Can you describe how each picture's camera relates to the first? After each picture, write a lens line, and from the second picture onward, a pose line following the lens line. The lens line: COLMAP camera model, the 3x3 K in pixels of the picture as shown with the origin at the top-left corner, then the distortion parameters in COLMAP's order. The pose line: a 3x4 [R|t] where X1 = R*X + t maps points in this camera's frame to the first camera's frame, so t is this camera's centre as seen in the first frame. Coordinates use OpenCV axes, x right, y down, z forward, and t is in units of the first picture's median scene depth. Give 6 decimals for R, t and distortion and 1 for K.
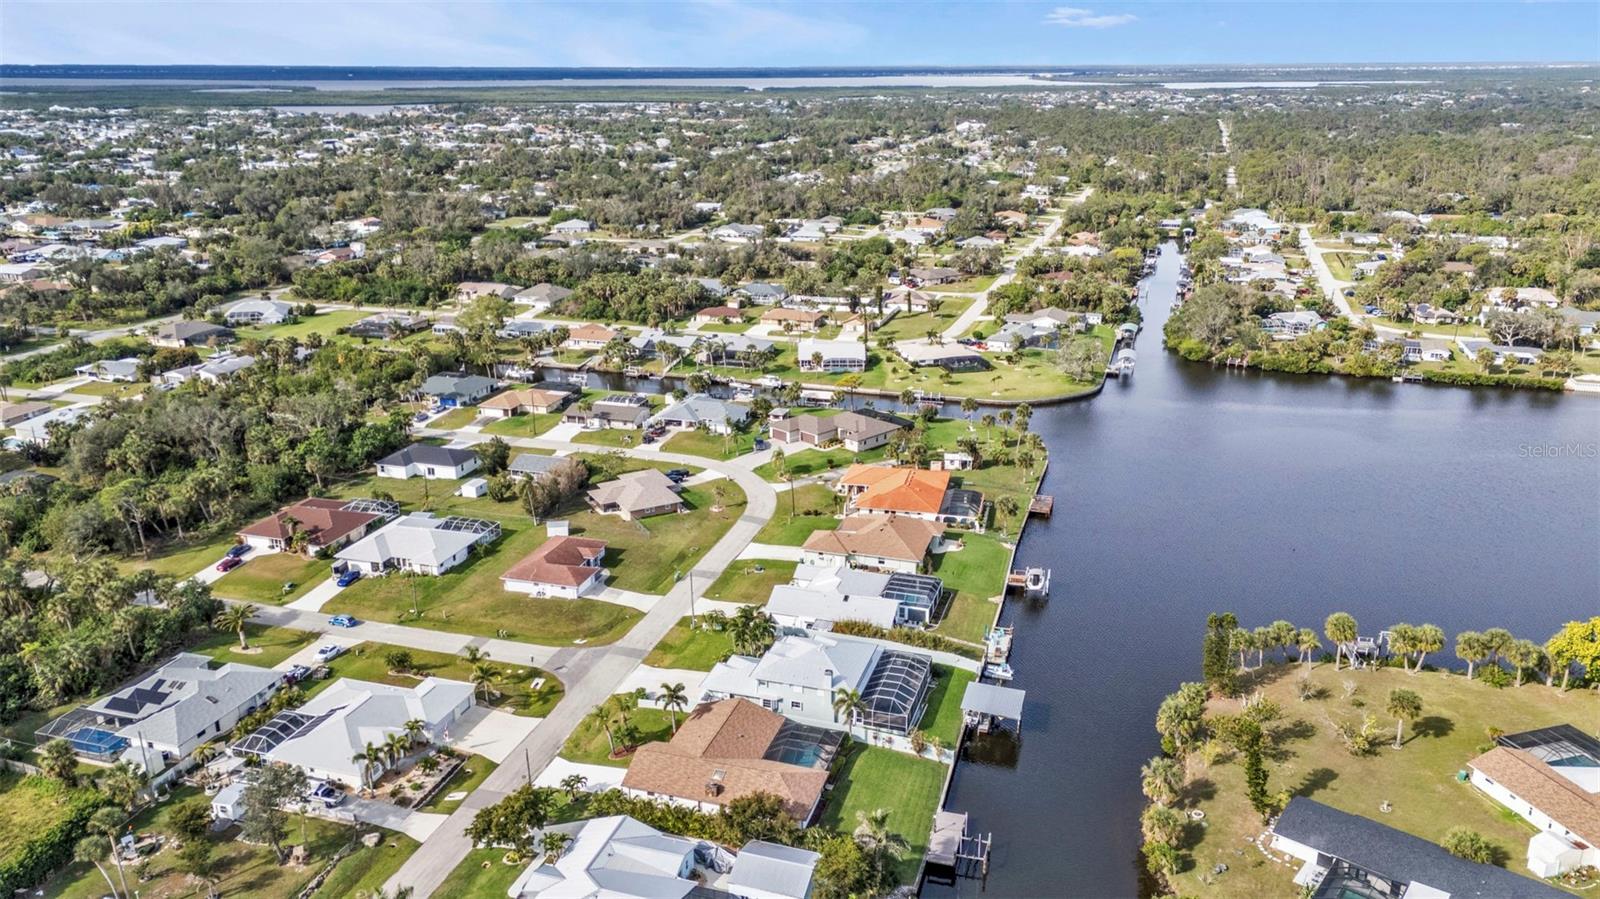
lens RADIAL K [[1164.7, 0, 800.0], [0, 1164.7, 449.5], [0, 0, 1]] dist [0.089700, -0.087666]
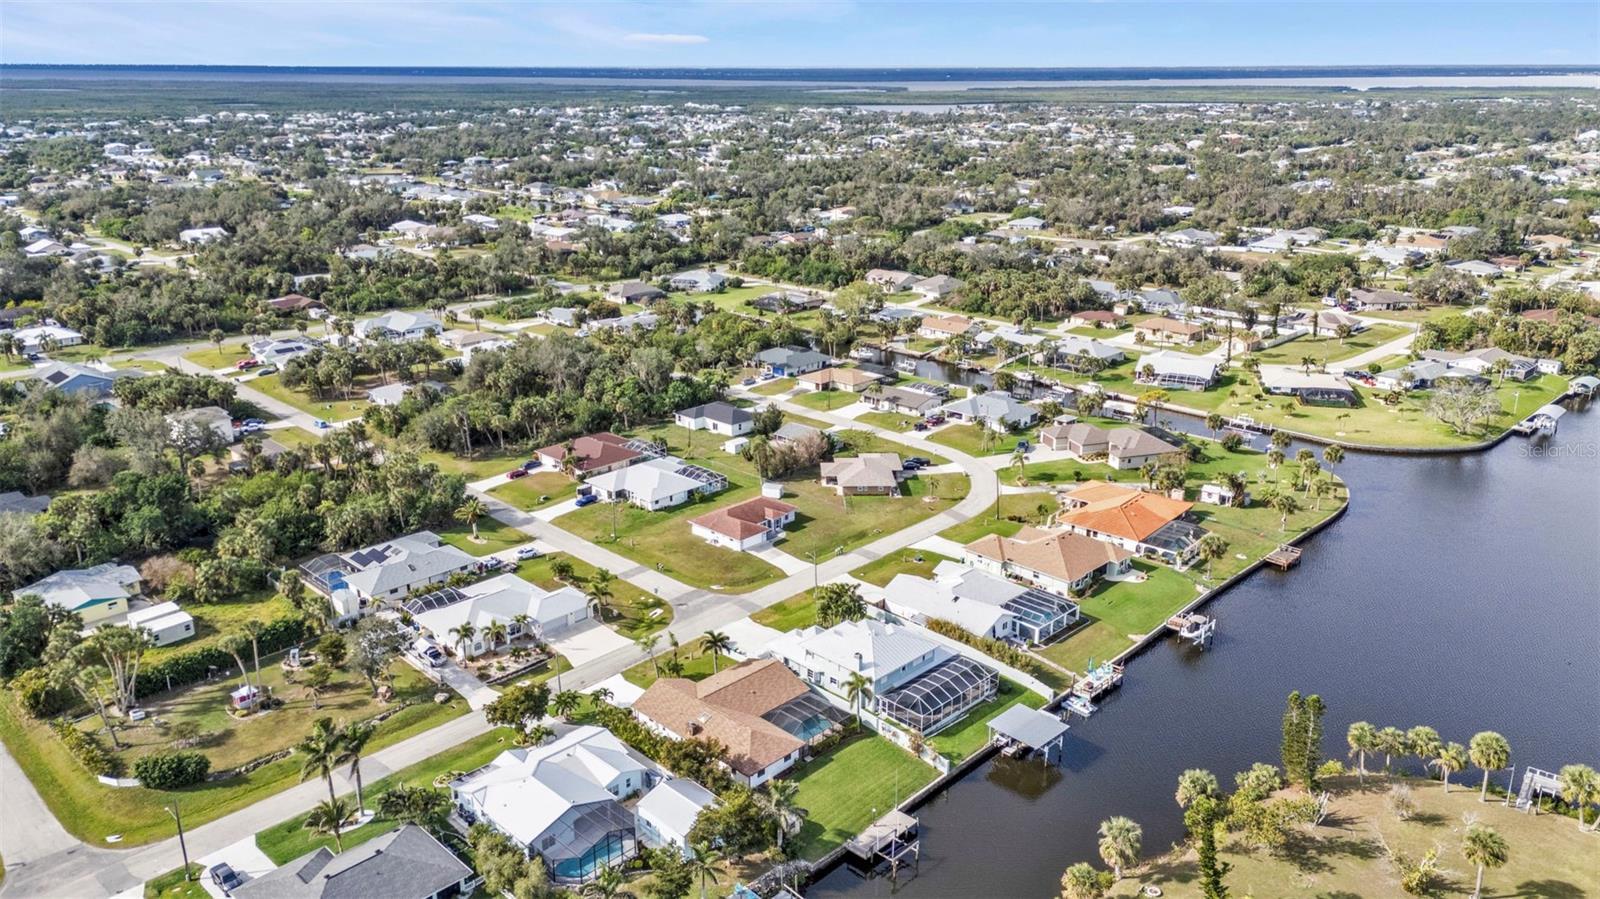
lens RADIAL K [[1163.6, 0, 798.9], [0, 1163.6, 449.9], [0, 0, 1]] dist [0.104813, -0.128914]
pose [[0.889125, 0.145359, -0.433967, 0.240082], [-0.145292, 0.988820, 0.033531, -0.008105], [0.433989, 0.033238, 0.900305, 0.033629]]
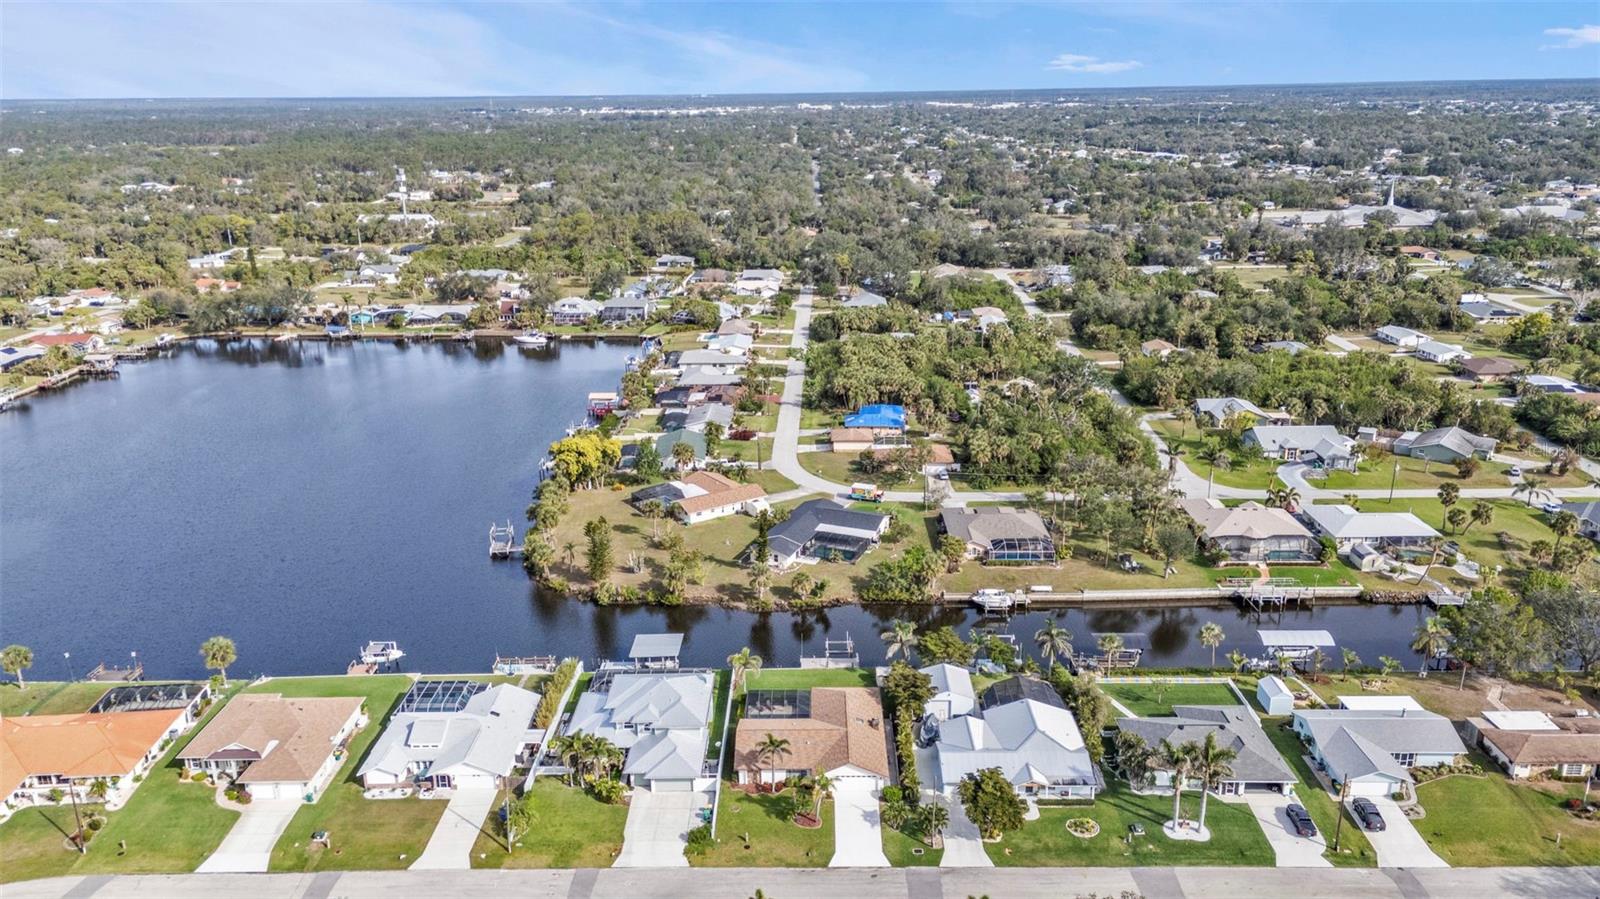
lens RADIAL K [[1163.6, 0, 798.9], [0, 1163.6, 449.9], [0, 0, 1]] dist [0.104813, -0.128914]
pose [[-0.287346, -0.275928, 0.917222, -0.560401], [0.312845, 0.878051, 0.362152, -0.210567], [-0.905296, 0.391011, -0.165982, 0.623520]]
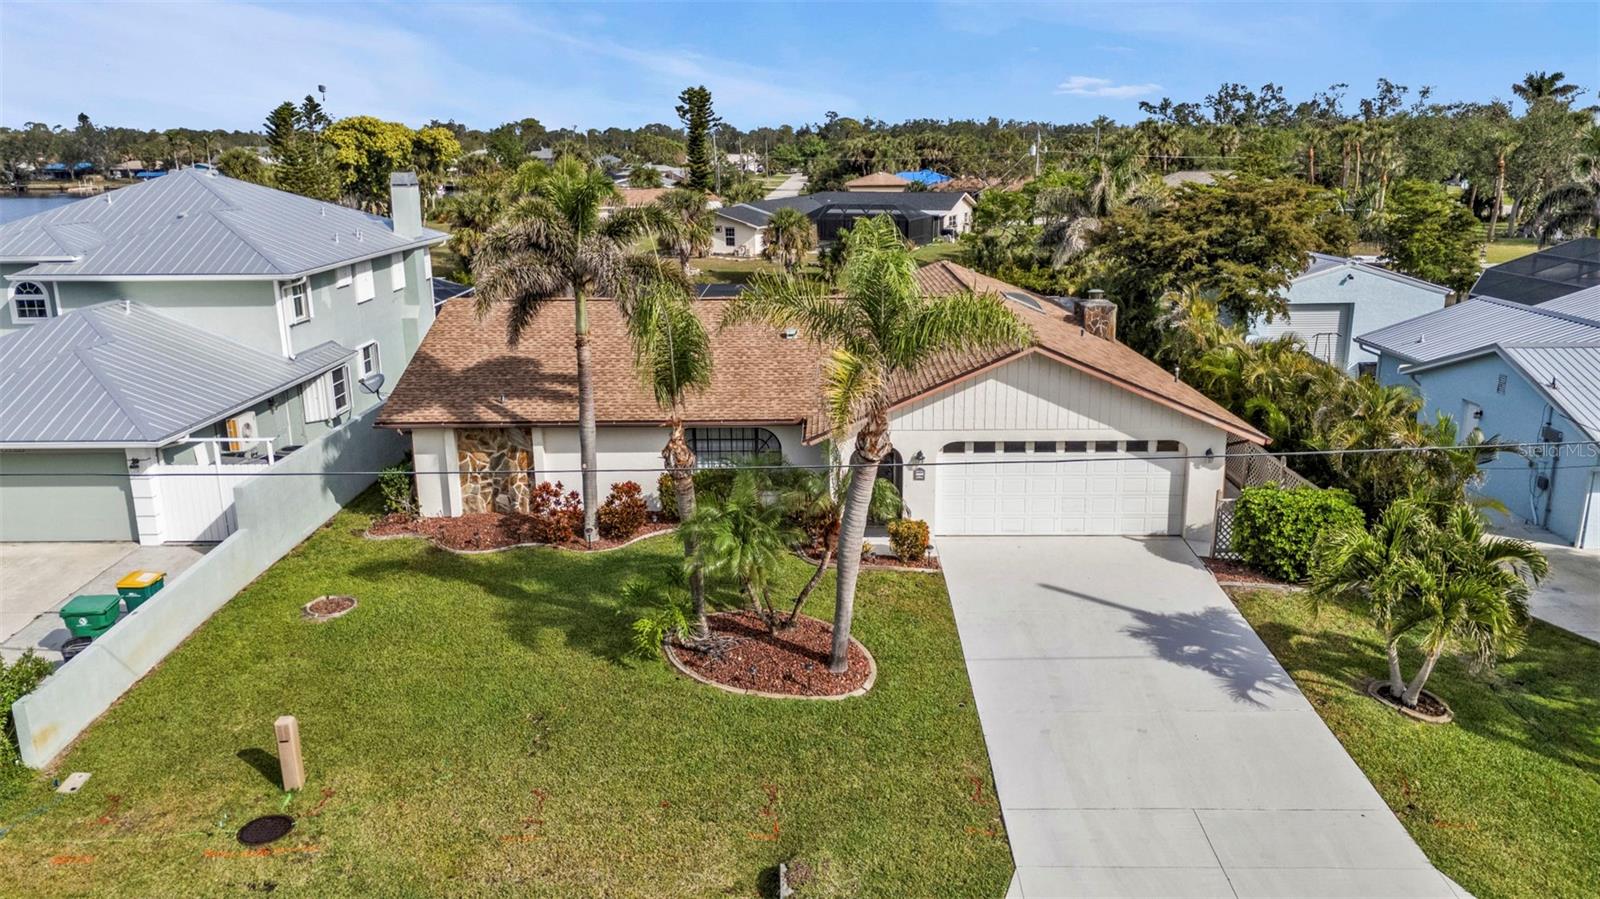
lens RADIAL K [[1167.6, 0, 800.0], [0, 1167.6, 449.5], [0, 0, 1]] dist [0.079716, -0.072127]
pose [[-0.287903, -0.235171, 0.928335, -0.164448], [0.309788, 0.894389, 0.322645, 0.113926], [-0.906170, 0.380477, -0.184644, 0.603800]]
